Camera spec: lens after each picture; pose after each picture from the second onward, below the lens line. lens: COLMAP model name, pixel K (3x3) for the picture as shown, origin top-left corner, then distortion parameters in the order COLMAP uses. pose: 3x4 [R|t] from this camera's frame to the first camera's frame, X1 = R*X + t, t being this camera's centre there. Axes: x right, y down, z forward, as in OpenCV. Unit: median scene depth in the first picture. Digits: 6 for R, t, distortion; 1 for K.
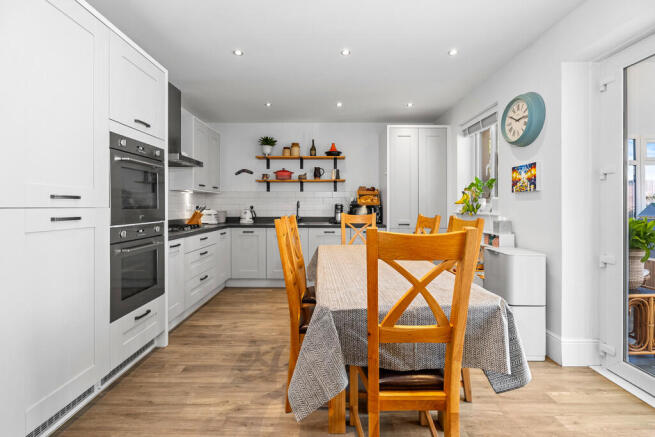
lens RADIAL K [[283.4, 0, 325.3], [0, 283.4, 206.2], [0, 0, 1]] dist [-0.004037, 0.000734]
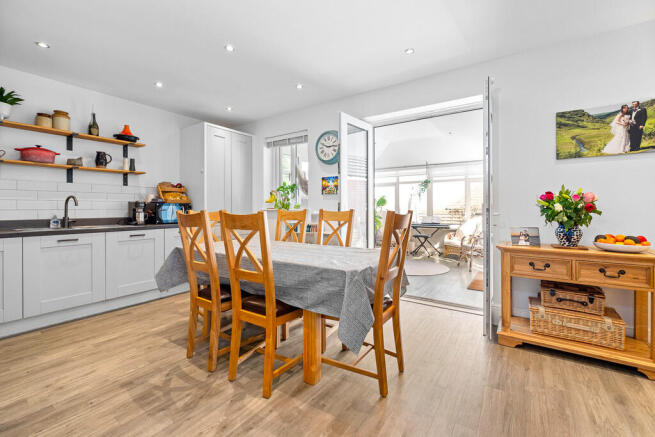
lens RADIAL K [[283.4, 0, 326.9], [0, 283.4, 207.2], [0, 0, 1]] dist [-0.004037, 0.000734]
pose [[0.557815, 0.002032, 0.829963, -0.434839], [0.002924, 0.999986, -0.004413, 0.019286], [-0.829960, 0.004889, 0.557801, 0.121637]]
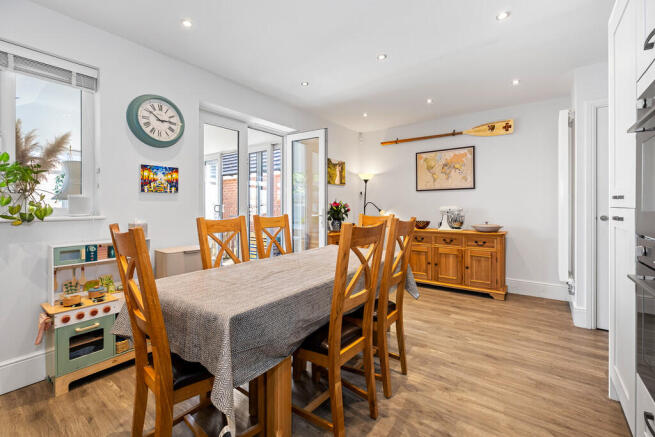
lens RADIAL K [[283.4, 0, 339.1], [0, 283.4, 208.7], [0, 0, 1]] dist [-0.004037, 0.000734]
pose [[-0.817769, -0.003185, 0.575537, -0.303151], [0.002192, 0.999960, 0.008648, -0.000410], [-0.575542, 0.008333, -0.817730, 1.086856]]
